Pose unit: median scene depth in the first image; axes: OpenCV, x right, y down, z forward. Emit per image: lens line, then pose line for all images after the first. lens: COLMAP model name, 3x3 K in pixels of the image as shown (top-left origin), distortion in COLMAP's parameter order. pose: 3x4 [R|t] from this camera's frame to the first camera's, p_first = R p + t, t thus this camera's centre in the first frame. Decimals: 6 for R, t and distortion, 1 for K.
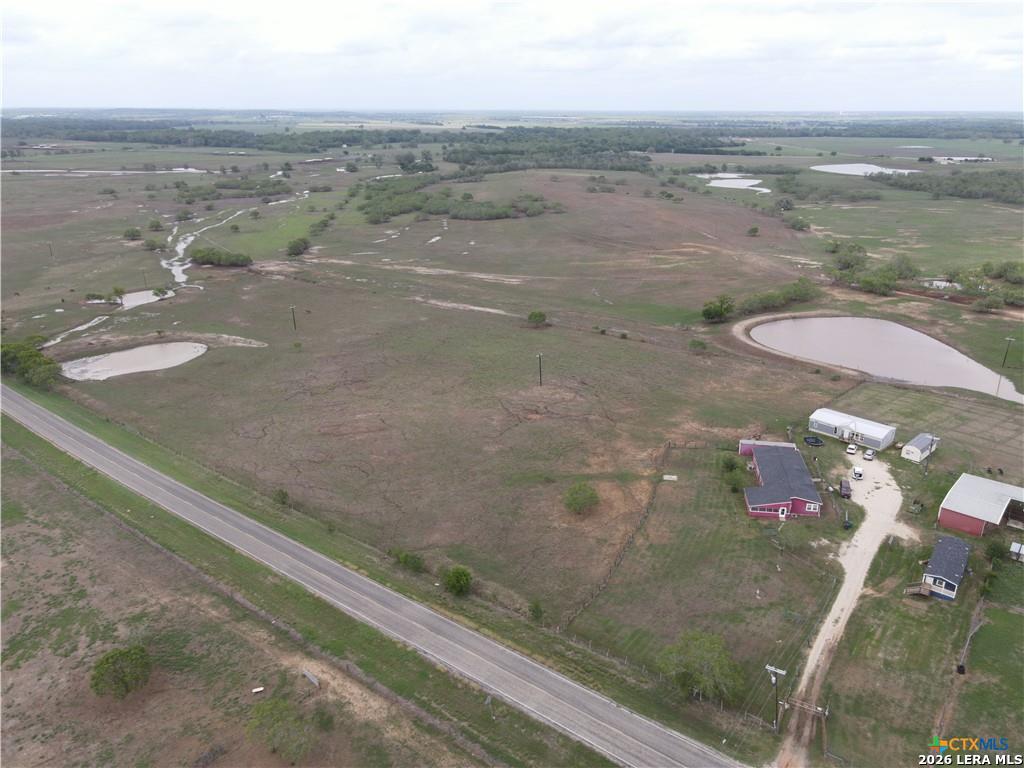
lens RADIAL K [[740.4, 0, 512.0], [0, 740.4, 384.0], [0, 0, 1]] dist [0.000050, 0.021053]
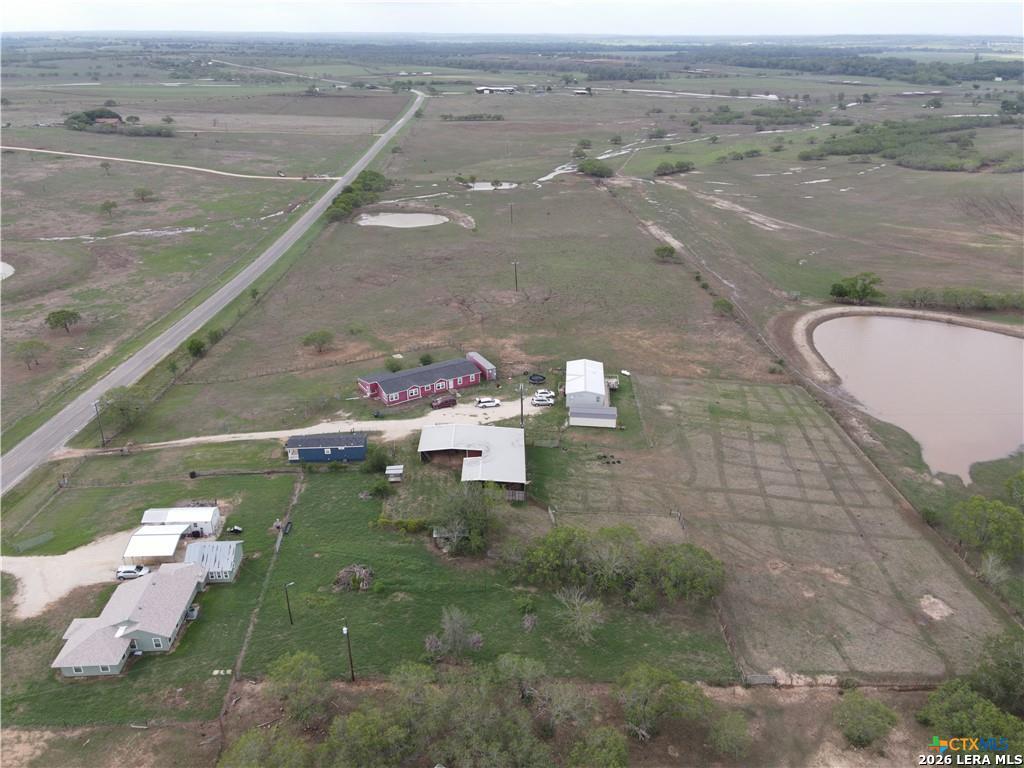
lens RADIAL K [[740.4, 0, 512.0], [0, 740.4, 384.0], [0, 0, 1]] dist [0.000050, 0.021053]
pose [[0.657266, 0.320659, -0.682040, 0.530733], [-0.262419, 0.945713, 0.191737, -0.049385], [0.706496, 0.052958, 0.705732, 0.134812]]
